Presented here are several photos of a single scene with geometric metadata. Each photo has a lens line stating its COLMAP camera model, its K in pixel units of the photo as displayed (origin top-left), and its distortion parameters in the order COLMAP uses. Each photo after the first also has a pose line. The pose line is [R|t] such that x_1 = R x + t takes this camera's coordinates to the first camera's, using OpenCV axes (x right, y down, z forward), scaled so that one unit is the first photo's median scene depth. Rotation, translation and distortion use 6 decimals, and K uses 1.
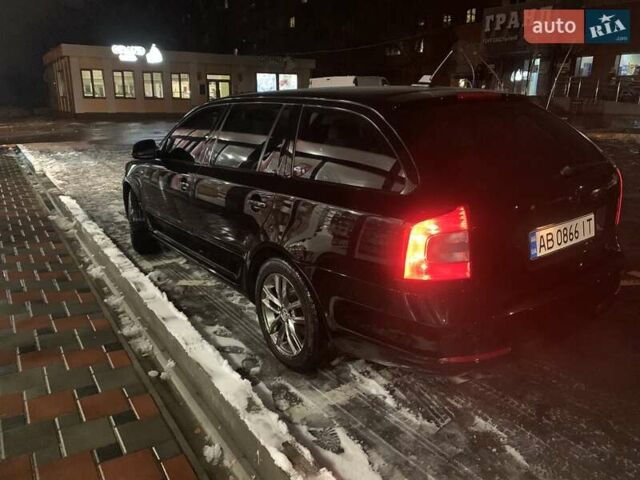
lens RADIAL K [[480.5, 0, 320.0], [0, 480.5, 240.0], [0, 0, 1]] dist [0.041645, -0.048067]
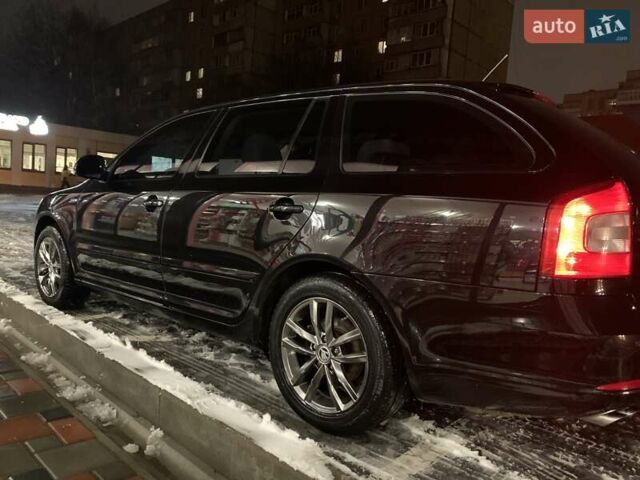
lens RADIAL K [[480.5, 0, 320.0], [0, 480.5, 240.0], [0, 0, 1]] dist [0.041645, -0.048067]
pose [[0.972245, 0.043028, 0.229973, -0.217506], [0.001336, 0.981906, -0.189362, 0.102999], [-0.233960, 0.184414, 0.954597, 0.215823]]
